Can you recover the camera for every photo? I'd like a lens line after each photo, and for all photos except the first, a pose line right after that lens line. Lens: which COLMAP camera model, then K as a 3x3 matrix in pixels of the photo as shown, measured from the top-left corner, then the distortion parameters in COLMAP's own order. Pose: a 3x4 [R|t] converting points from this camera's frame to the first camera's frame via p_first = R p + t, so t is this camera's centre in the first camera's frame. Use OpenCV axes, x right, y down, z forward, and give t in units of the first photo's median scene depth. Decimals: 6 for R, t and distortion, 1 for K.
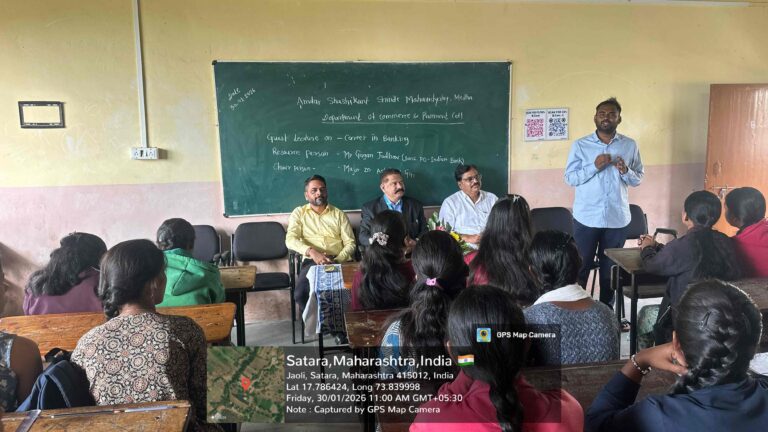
lens RADIAL K [[550.7, 0, 385.8], [0, 550.7, 212.4], [0, 0, 1]] dist [0.056259, -0.091141]
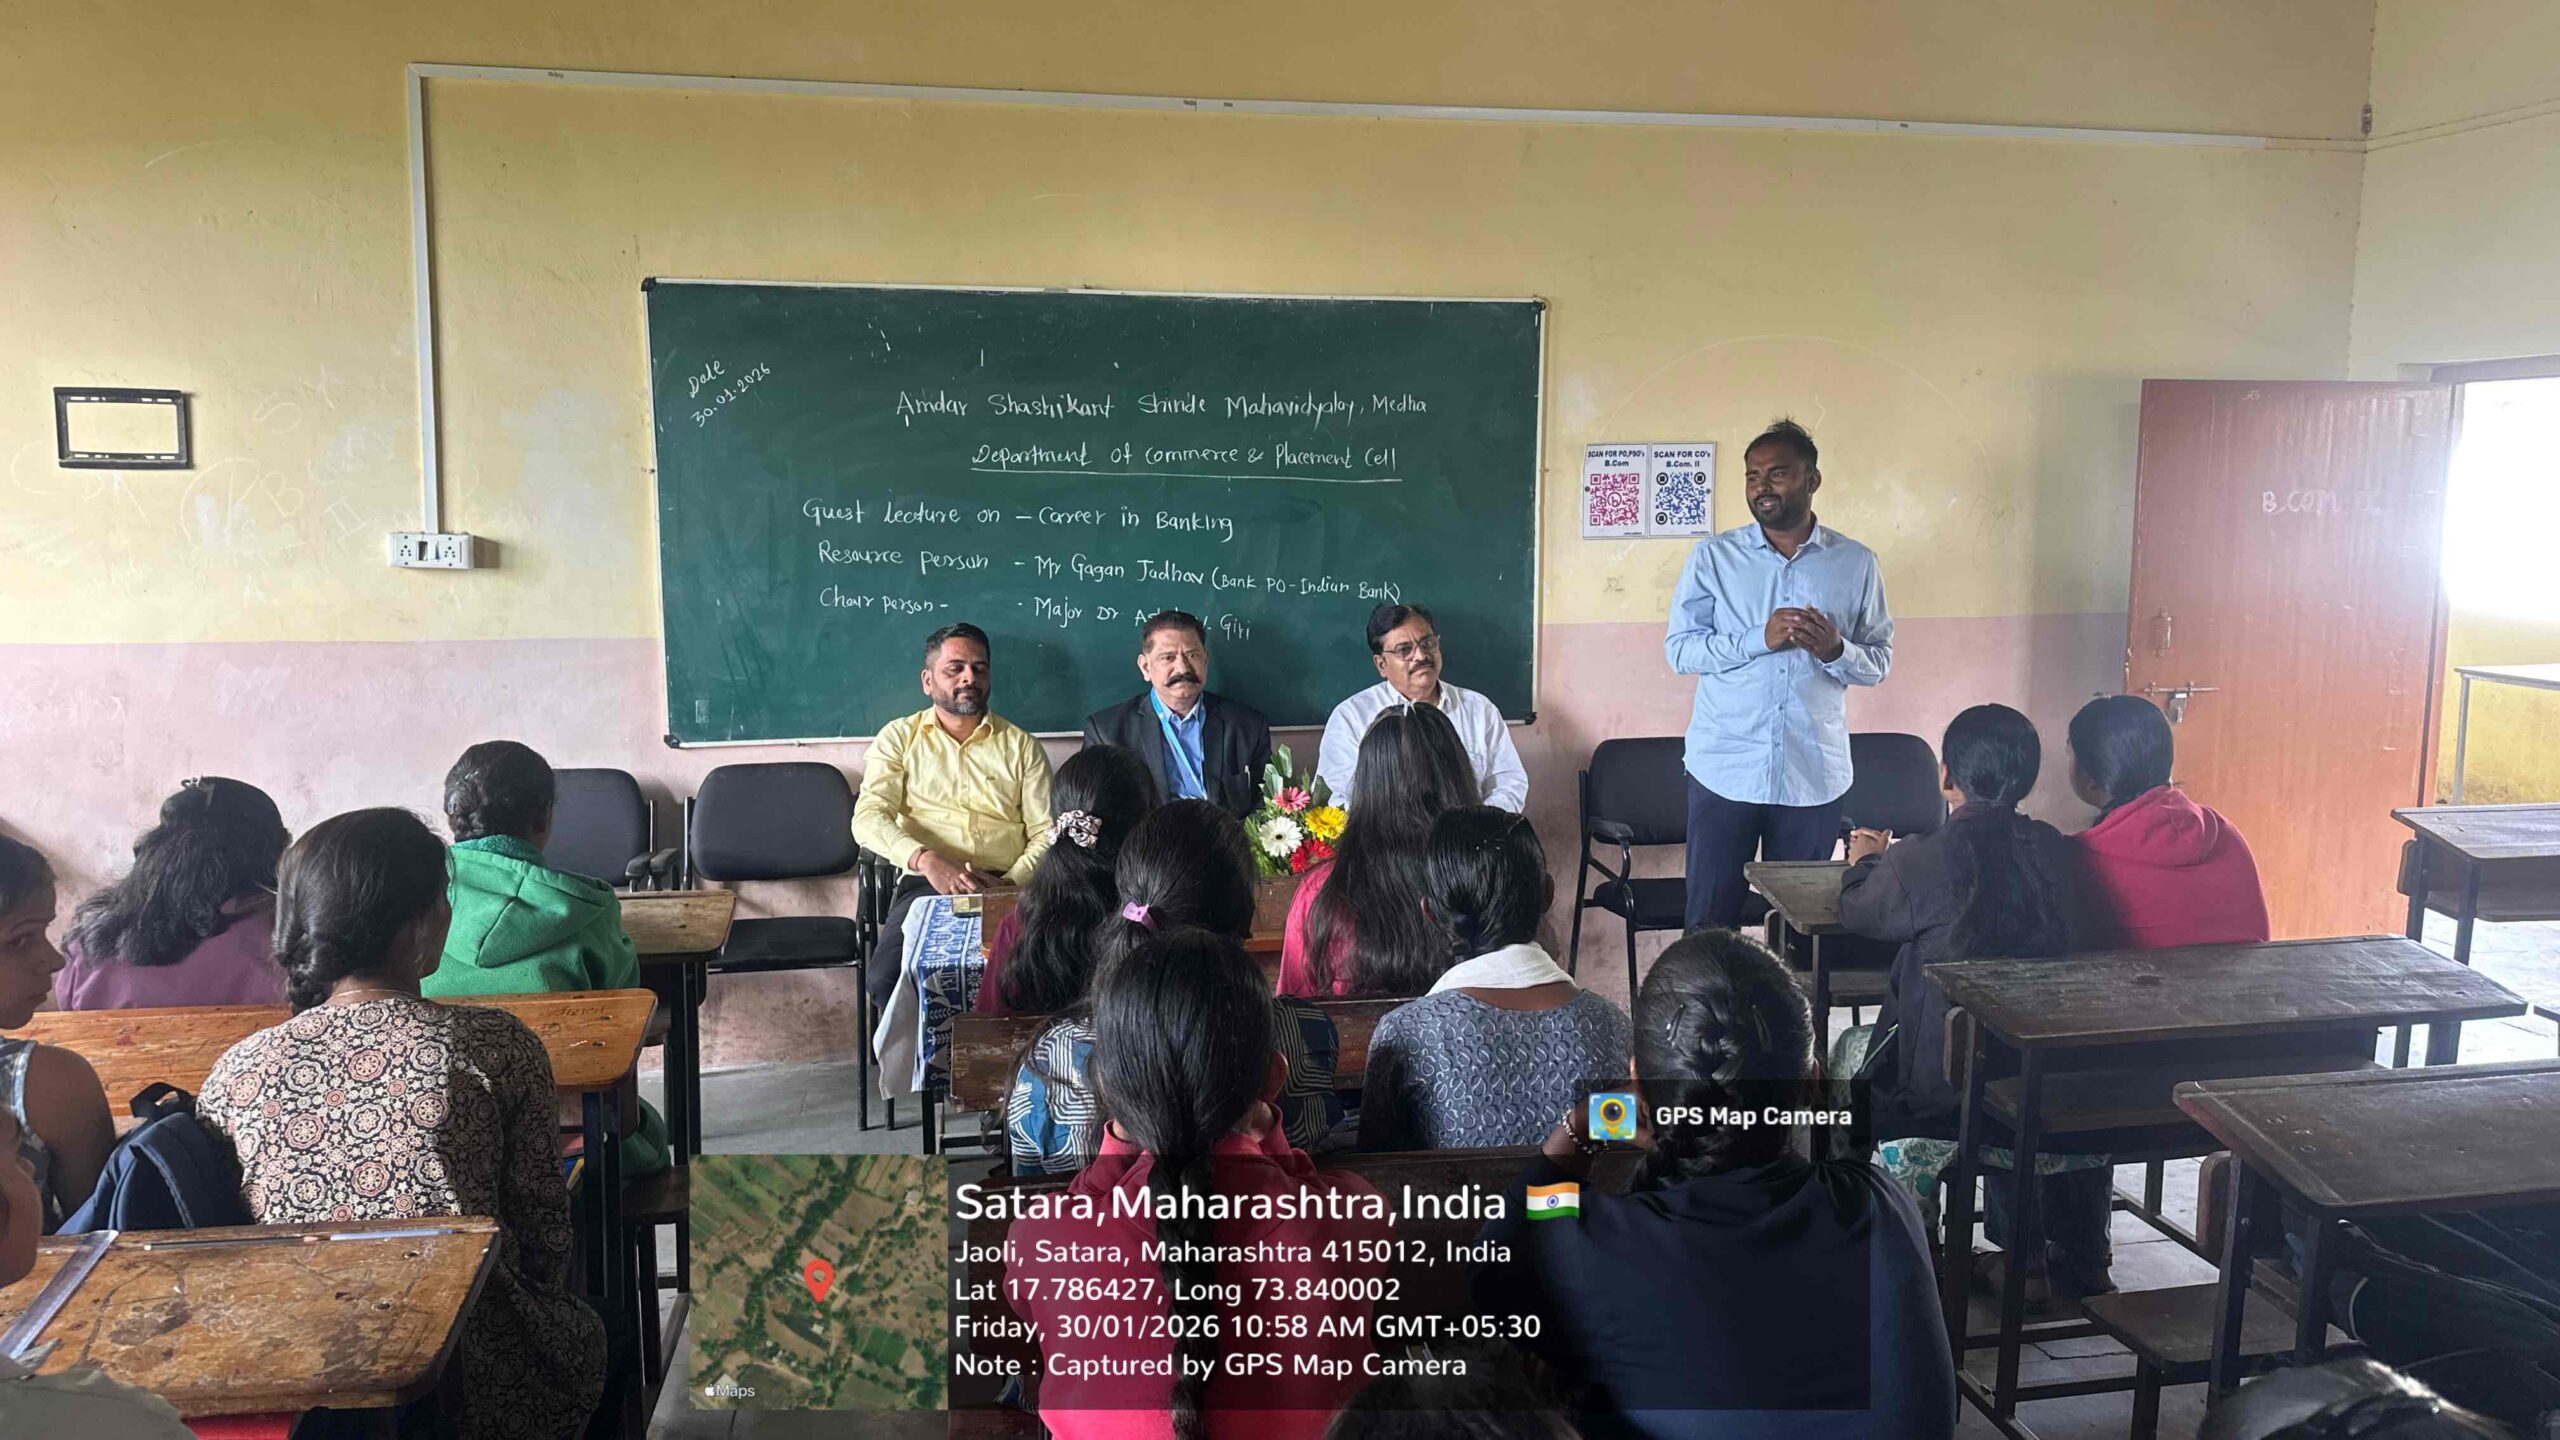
lens RADIAL K [[1835.8, 0, 1289.6], [0, 1835.8, 698.2], [0, 0, 1]] dist [0.056259, -0.091141]
pose [[0.999608, 0.022140, 0.017161, 0.063938], [-0.021809, 0.999577, -0.019245, -0.007420], [-0.017580, 0.018863, 0.999668, -0.118599]]
